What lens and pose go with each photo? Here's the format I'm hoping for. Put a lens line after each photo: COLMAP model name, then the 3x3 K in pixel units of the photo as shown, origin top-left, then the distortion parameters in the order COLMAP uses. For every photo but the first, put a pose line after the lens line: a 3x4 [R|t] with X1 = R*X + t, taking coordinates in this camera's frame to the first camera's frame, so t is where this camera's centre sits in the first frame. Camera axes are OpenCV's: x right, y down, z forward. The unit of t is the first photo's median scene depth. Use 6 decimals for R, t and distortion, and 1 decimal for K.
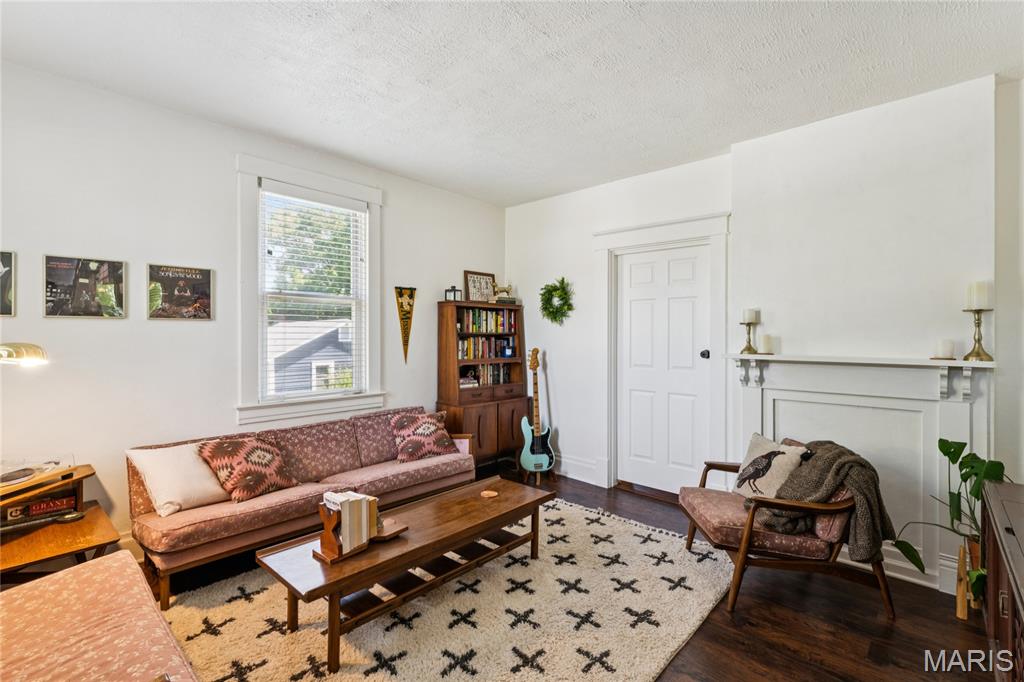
lens RADIAL K [[461.5, 0, 512.3], [0, 461.5, 335.5], [0, 0, 1]] dist [0.014036, 0.000065]
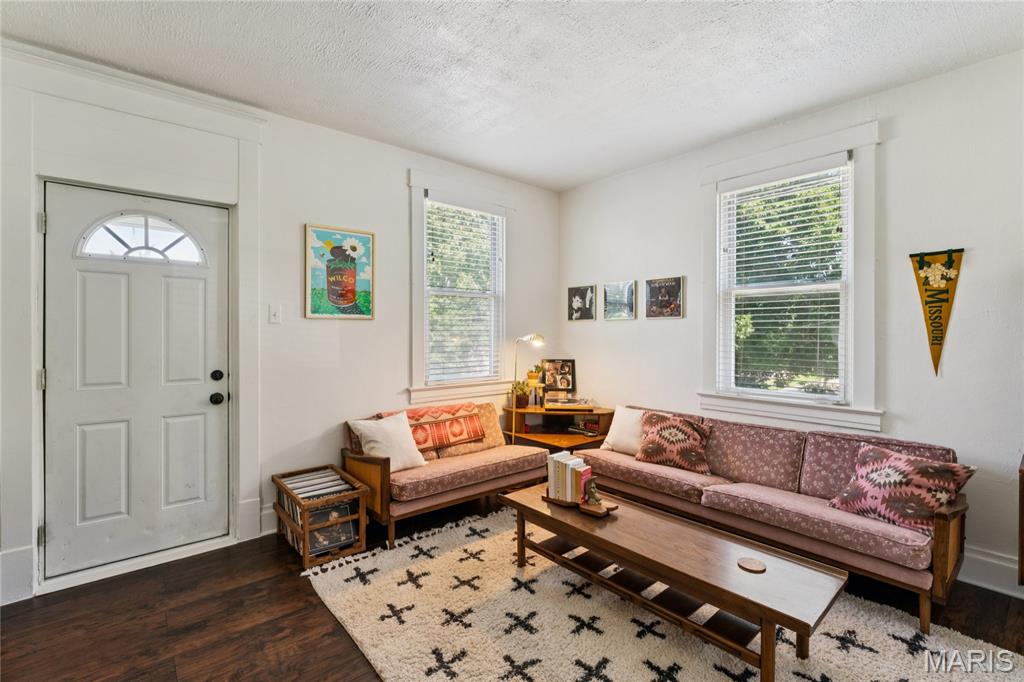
lens RADIAL K [[459.2, 0, 510.5], [0, 459.2, 337.4], [0, 0, 1]] dist [-0.001731, -0.000194]
pose [[-0.107990, 0.009012, -0.994111, 0.568703], [-0.001851, 0.999955, 0.009266, 0.008298], [0.994150, 0.002841, -0.107969, 0.640182]]
